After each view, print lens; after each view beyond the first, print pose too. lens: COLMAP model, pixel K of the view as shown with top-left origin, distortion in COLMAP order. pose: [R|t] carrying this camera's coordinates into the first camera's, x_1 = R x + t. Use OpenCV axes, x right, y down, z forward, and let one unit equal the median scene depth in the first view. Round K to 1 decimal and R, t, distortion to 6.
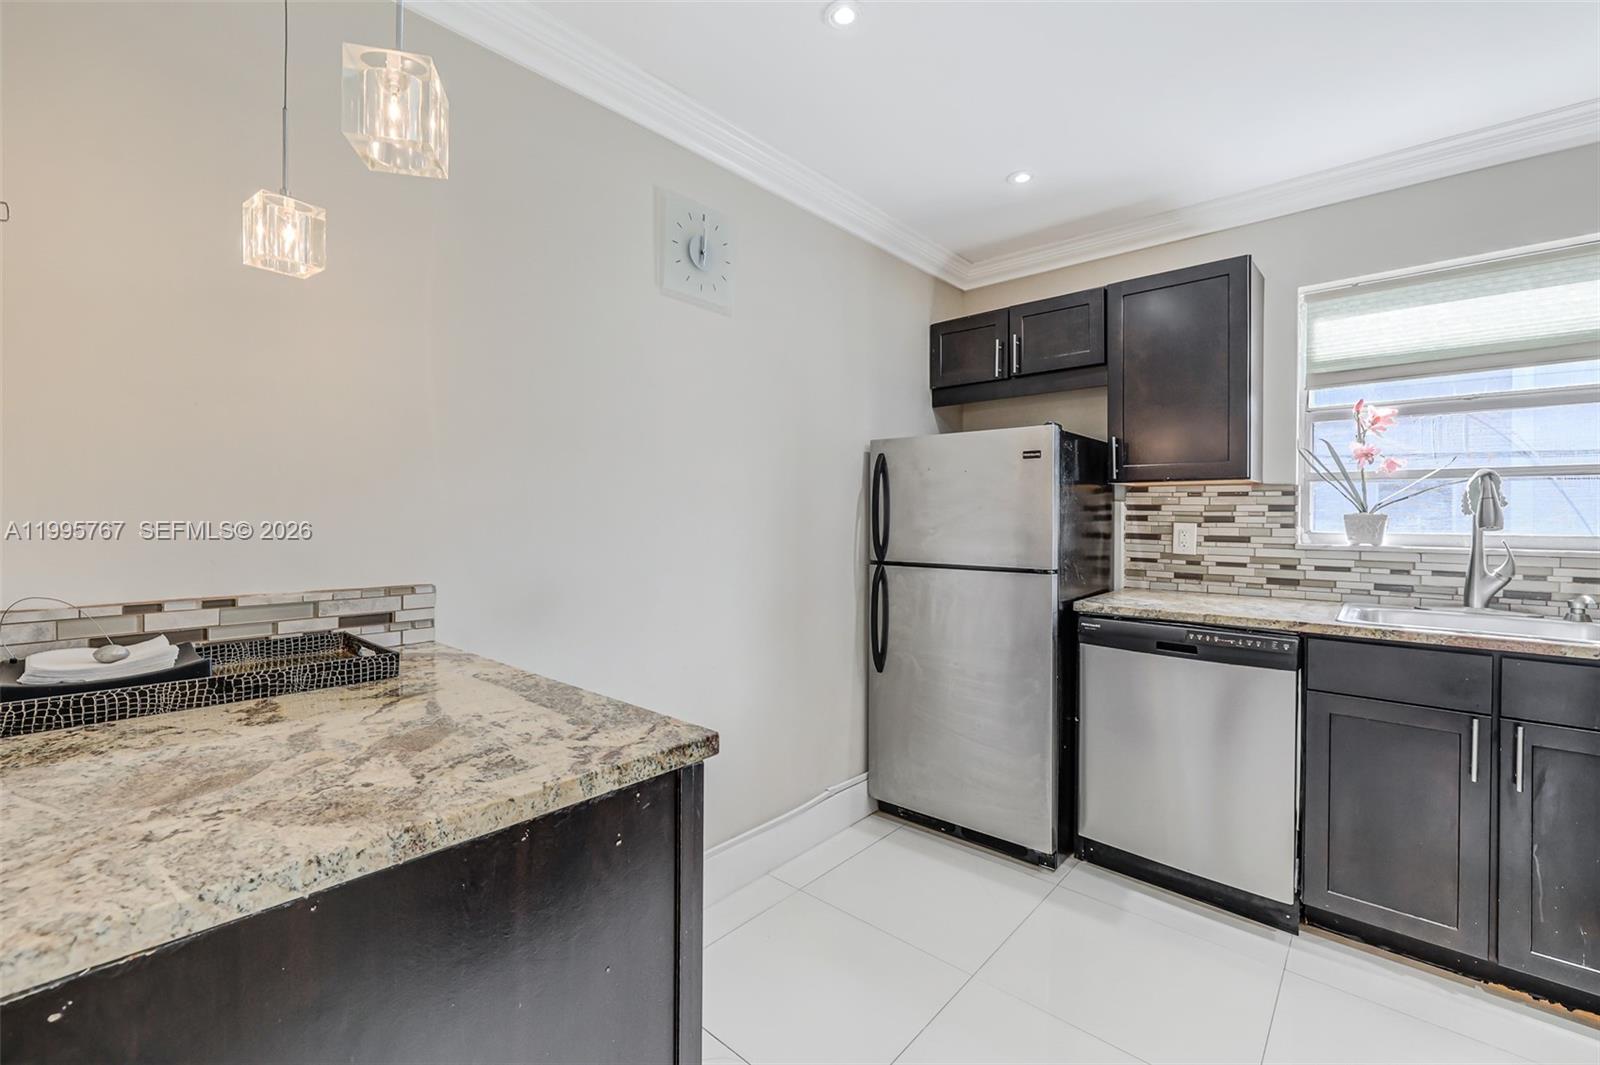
lens RADIAL K [[672.9, 0, 795.2], [0, 672.9, 521.1], [0, 0, 1]] dist [0.002705, 0.000364]
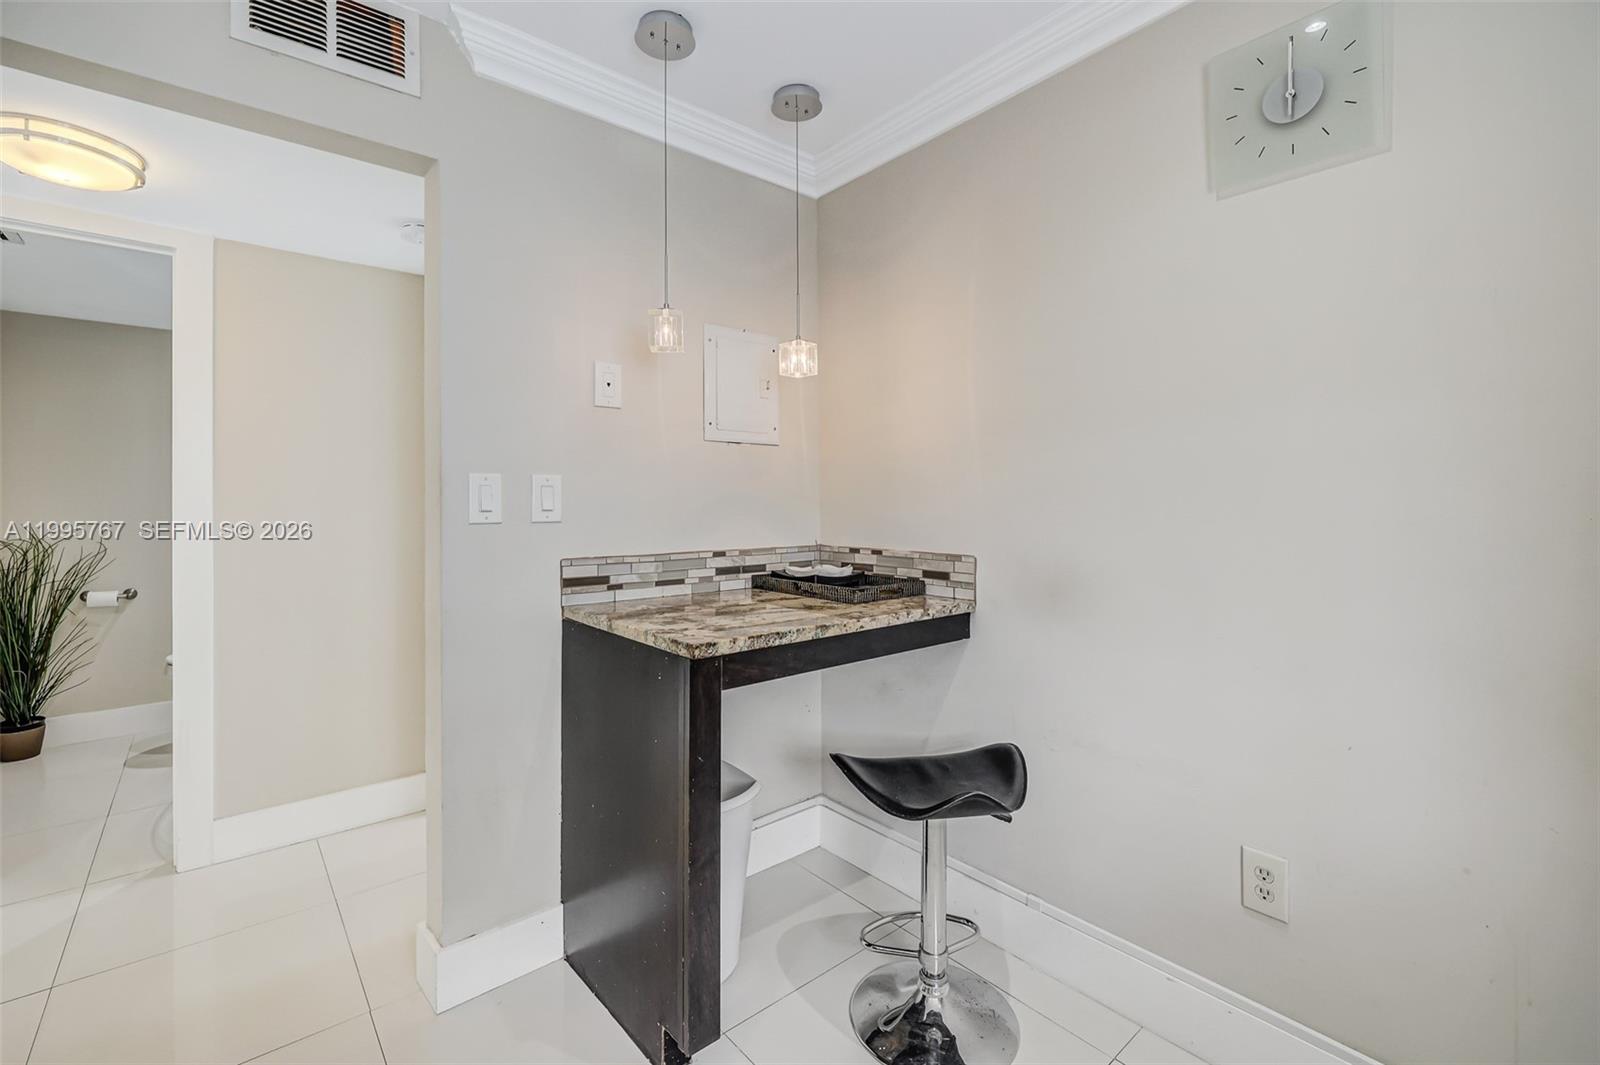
lens RADIAL K [[672.9, 0, 800.9], [0, 672.9, 516.2], [0, 0, 1]] dist [0.002705, 0.000364]
pose [[-0.118731, 0.008435, -0.992891, 0.509724], [-0.009309, 0.999911, 0.009608, 0.005321], [0.992883, 0.010384, -0.118642, 0.539544]]
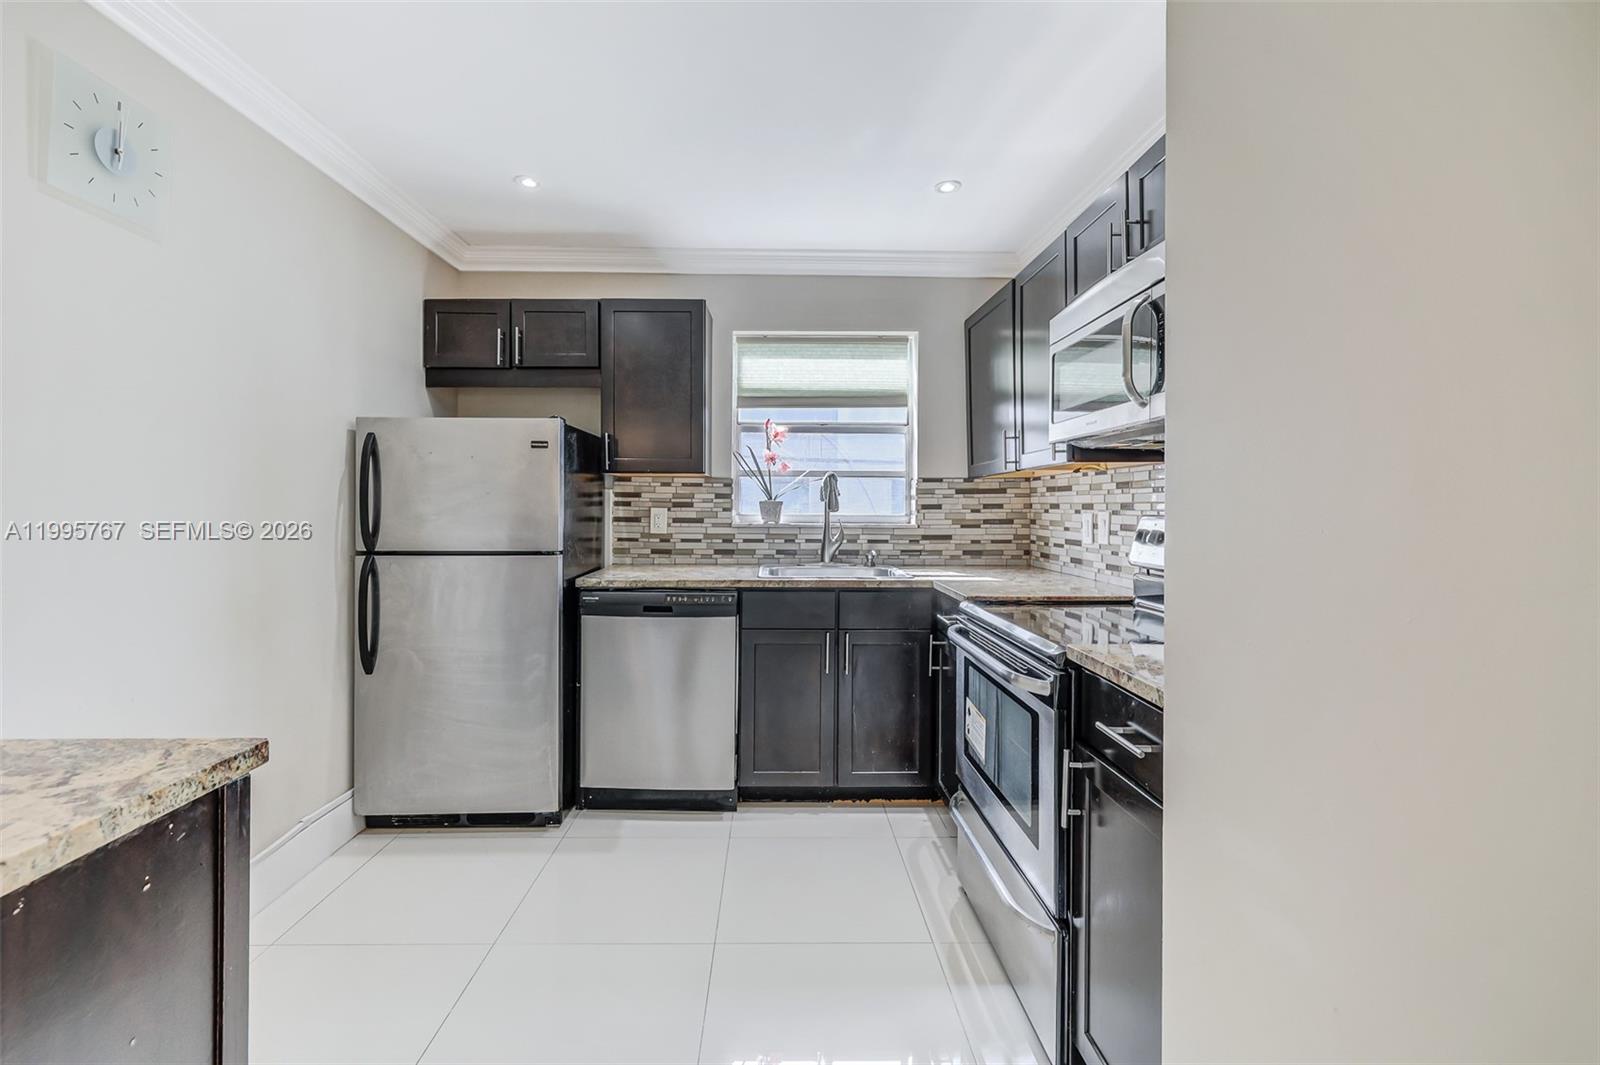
lens RADIAL K [[672.9, 0, 797.6], [0, 672.9, 516.0], [0, 0, 1]] dist [0.002705, 0.000364]
pose [[0.725904, -0.013008, 0.687673, -0.083353], [0.004089, 0.999885, 0.014597, 0.001039], [-0.687784, -0.007784, 0.725874, -0.058459]]
